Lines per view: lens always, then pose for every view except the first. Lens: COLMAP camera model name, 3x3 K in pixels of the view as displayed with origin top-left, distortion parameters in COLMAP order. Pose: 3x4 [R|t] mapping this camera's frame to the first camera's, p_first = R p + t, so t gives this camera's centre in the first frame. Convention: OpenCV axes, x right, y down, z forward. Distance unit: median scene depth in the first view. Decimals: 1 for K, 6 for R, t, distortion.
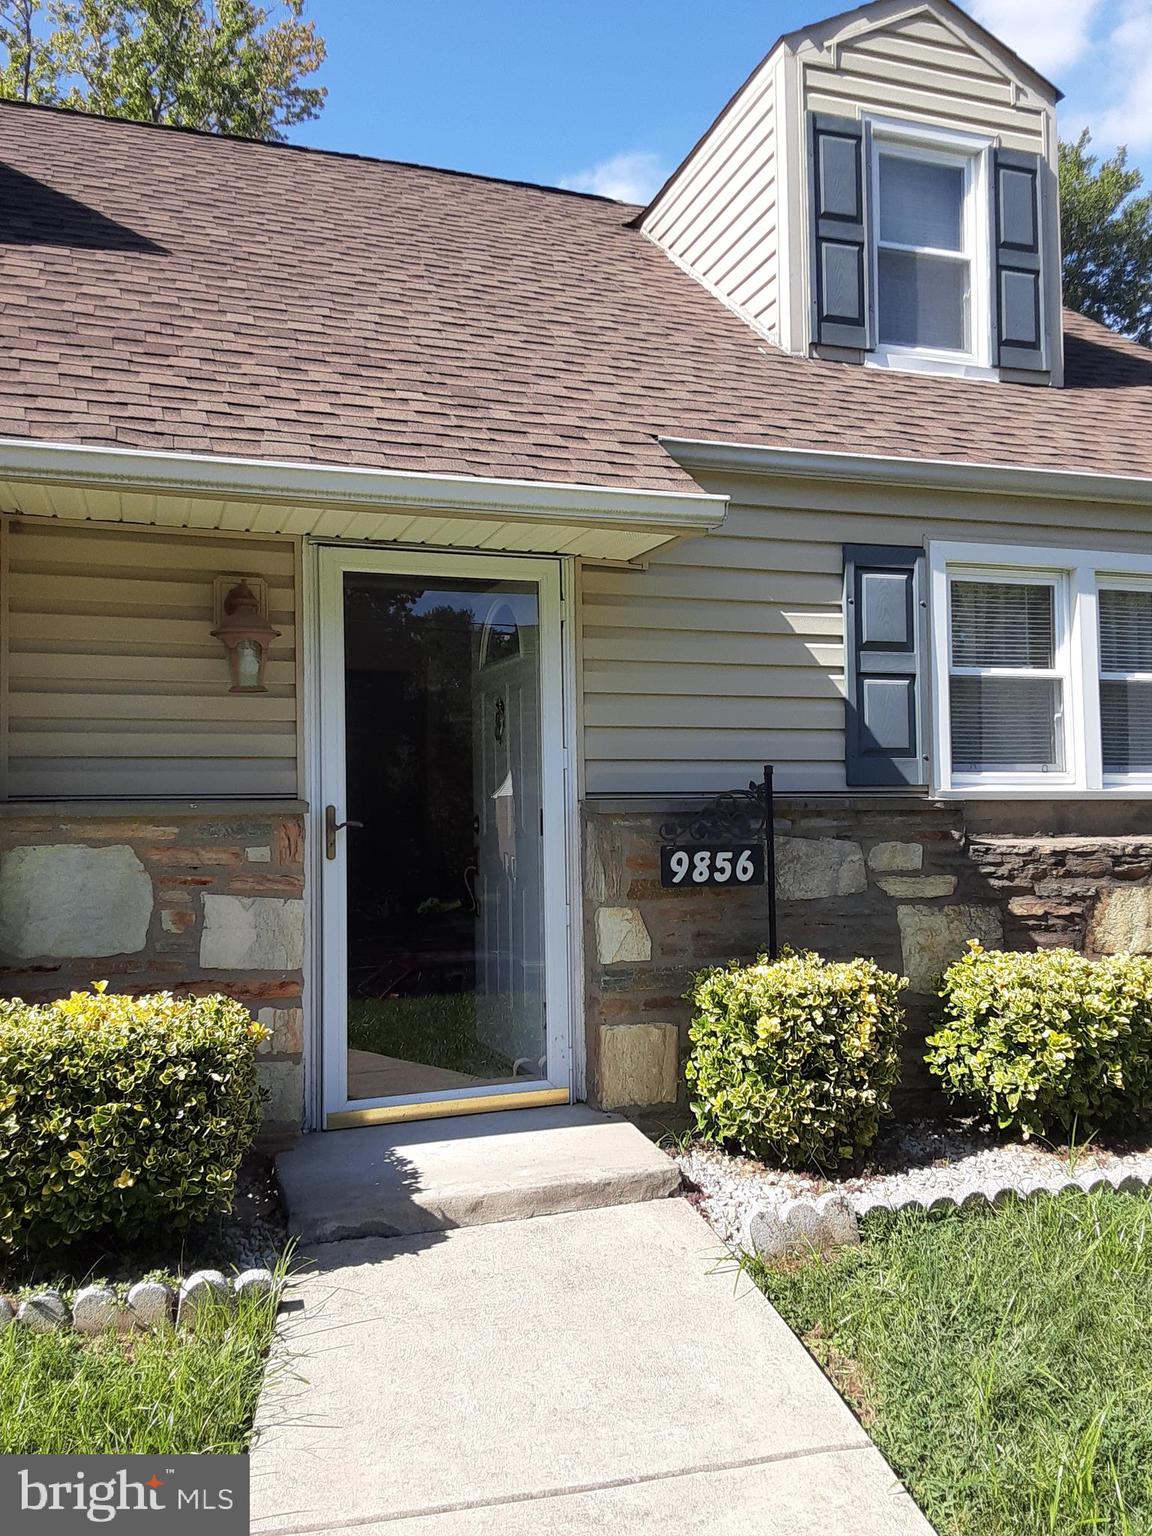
lens RADIAL K [[1219.1, 0, 578.8], [0, 1219.1, 748.5], [0, 0, 1]] dist [0.125695, -0.179879]
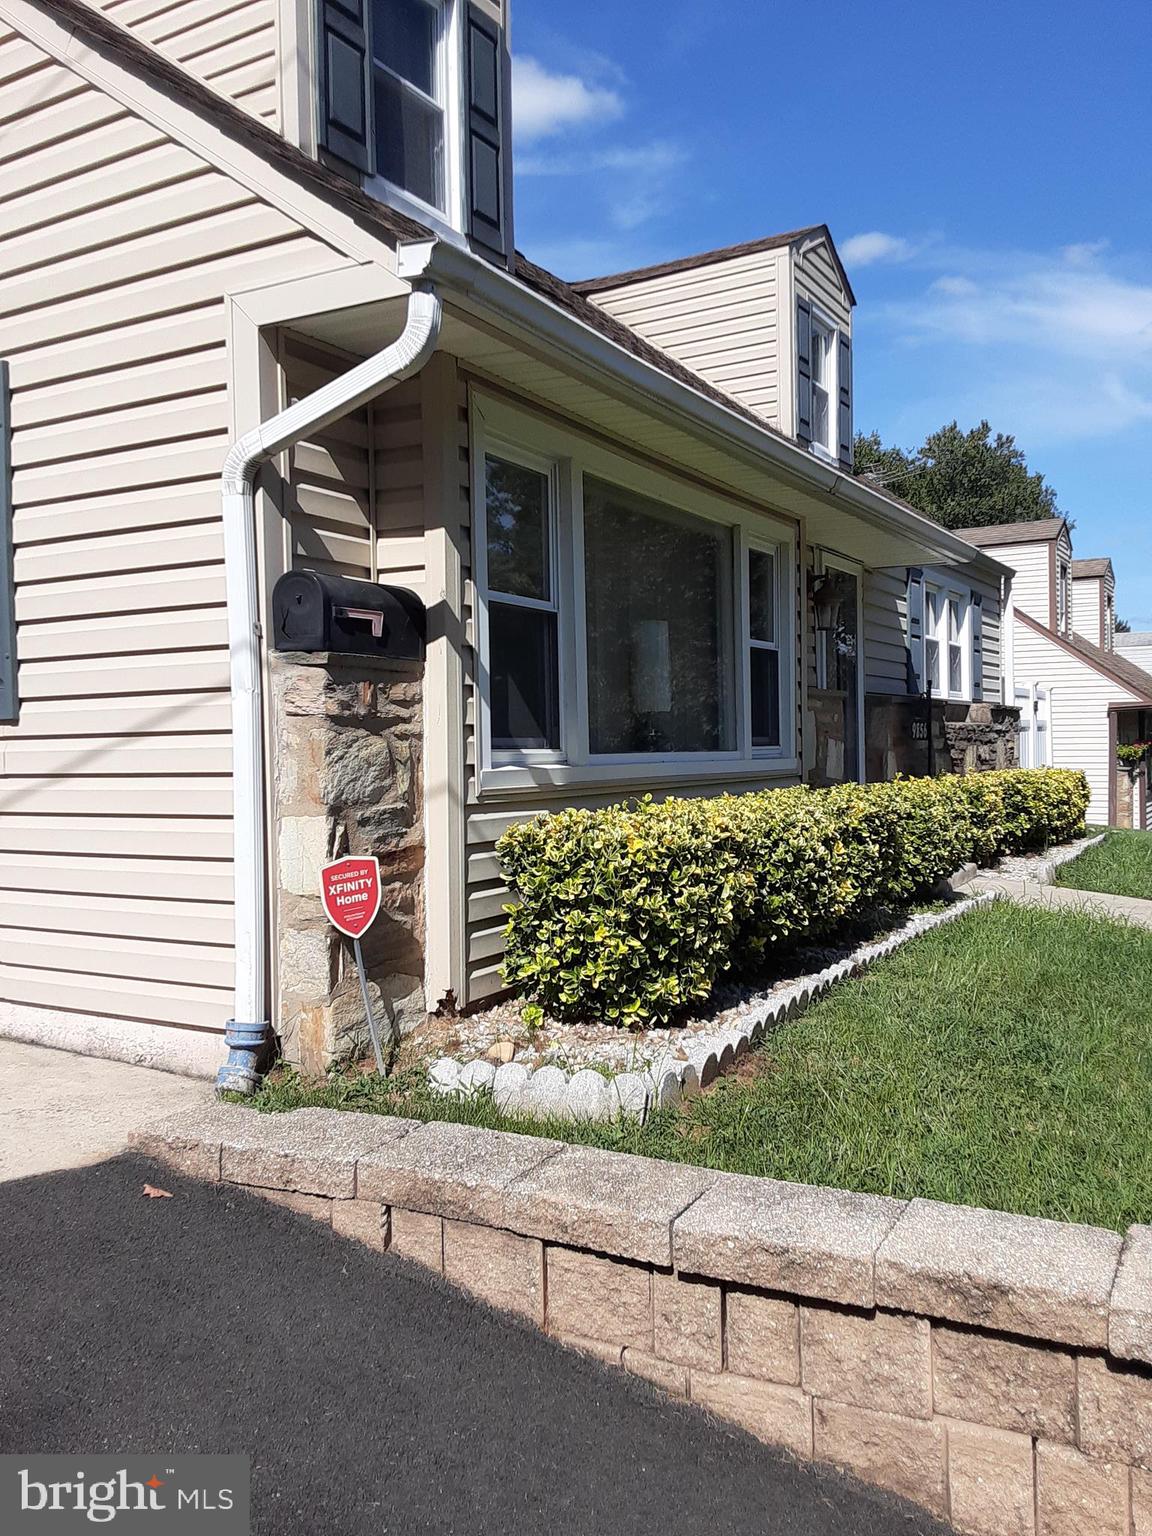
lens RADIAL K [[1234.2, 0, 587.0], [0, 1234.2, 746.7], [0, 0, 1]] dist [0.120494, -0.165276]
pose [[0.758272, -0.003055, 0.651932, -1.391175], [-0.026272, 0.999034, 0.035239, 0.057244], [-0.651409, -0.043849, 0.757458, -0.145652]]
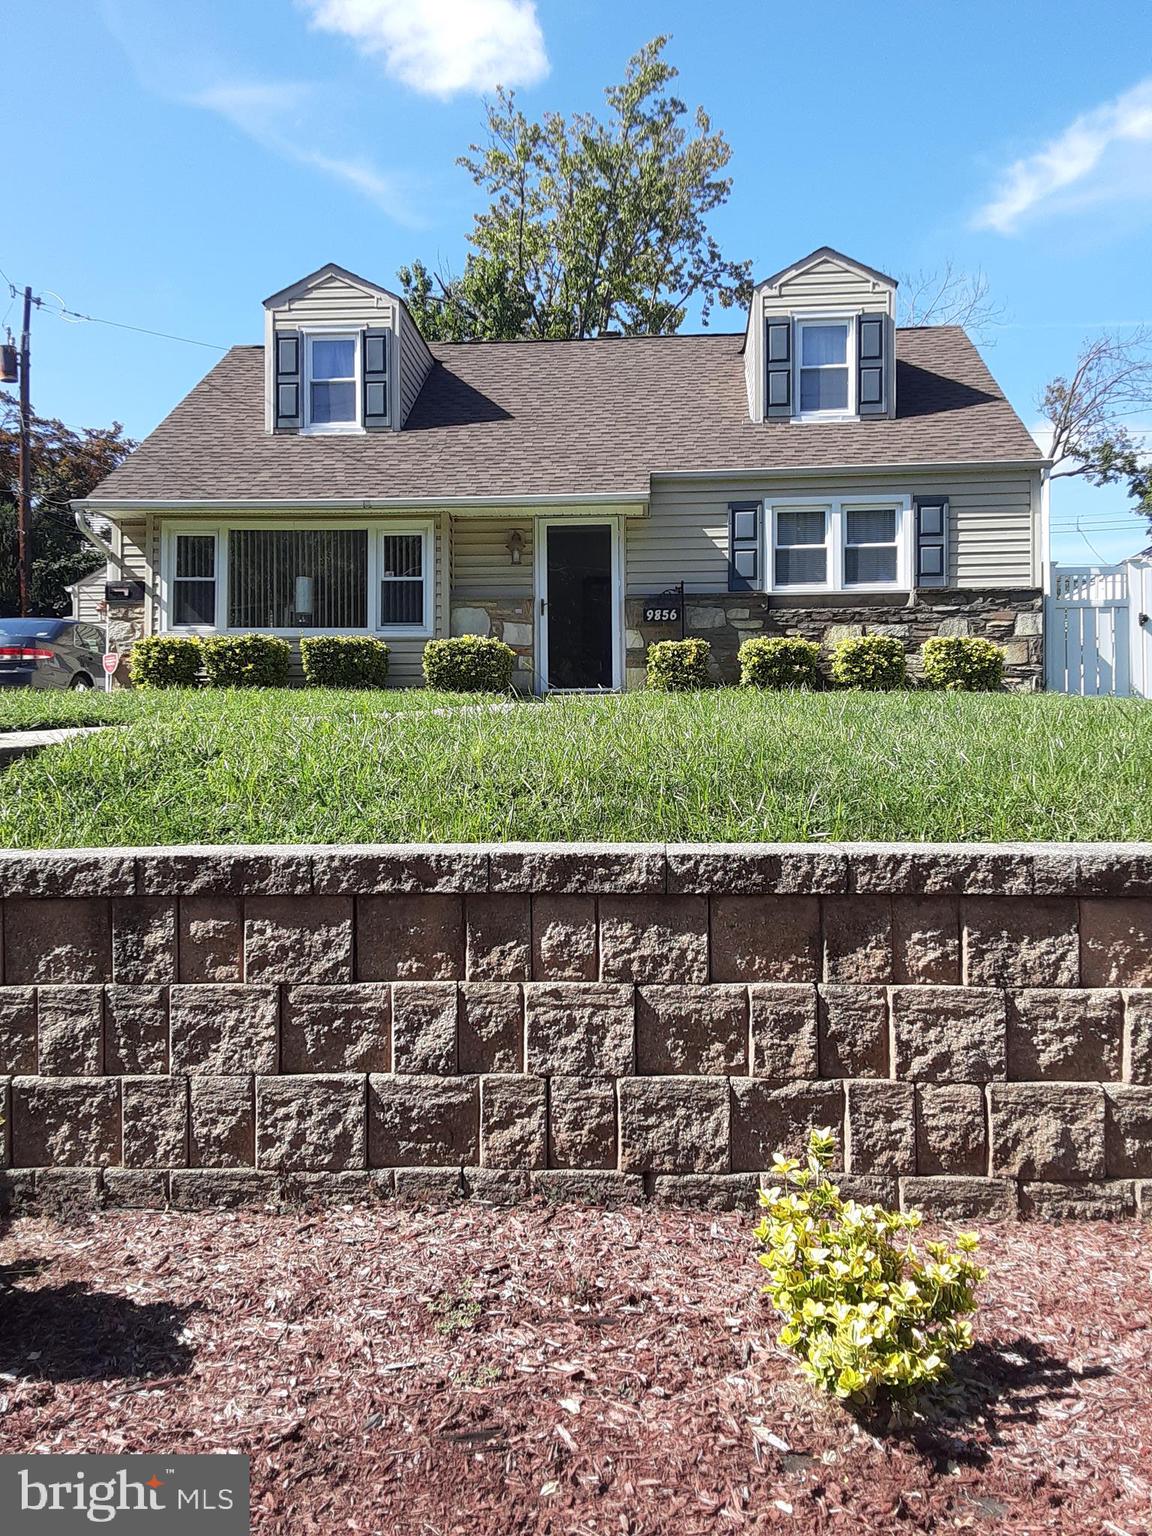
lens RADIAL K [[1219.6, 0, 588.7], [0, 1219.6, 757.5], [0, 0, 1]] dist [0.124137, -0.212196]
pose [[0.919054, -0.005216, -0.394096, 0.984363], [0.013263, 0.999755, 0.017699, 0.341361], [0.393907, -0.021493, 0.918899, -1.609389]]
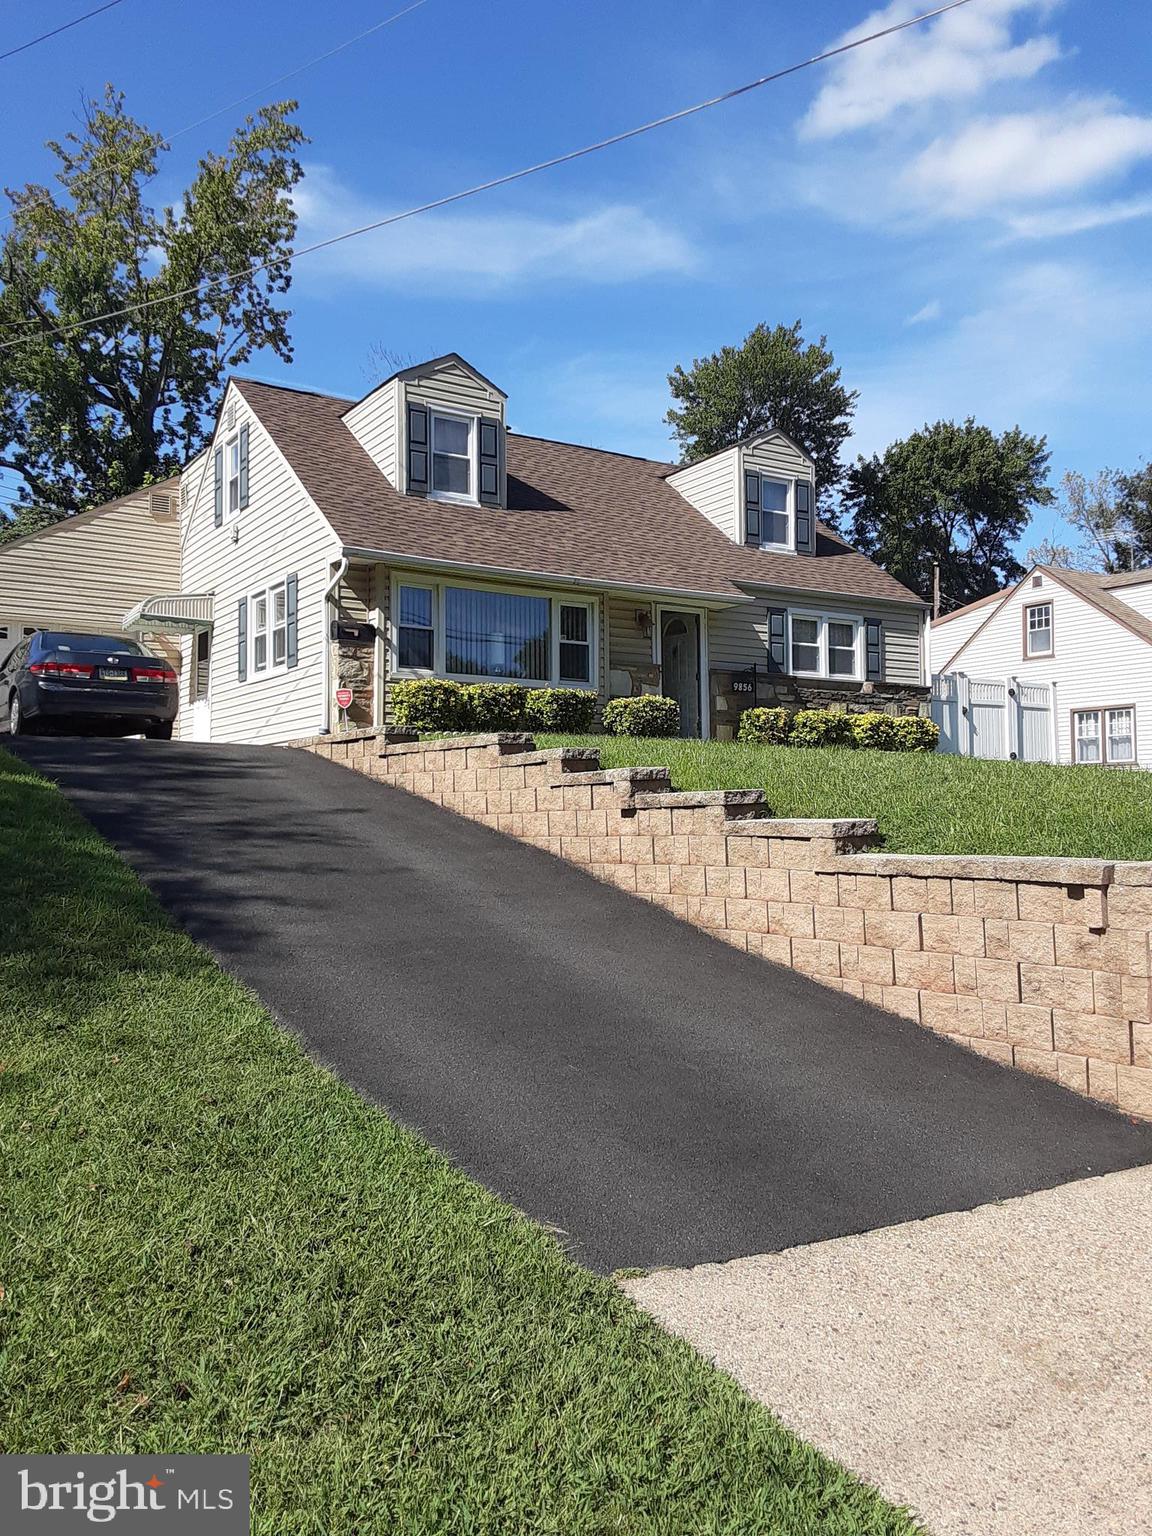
lens RADIAL K [[1201.6, 0, 576.0], [0, 1201.6, 768.0], [0, 0, 1]] dist [0.075133, 0.001225]
pose [[0.974007, 0.014055, 0.226082, -1.143251], [-0.014108, 0.999900, -0.001384, 0.326802], [-0.226078, -0.001842, 0.974107, -2.374016]]
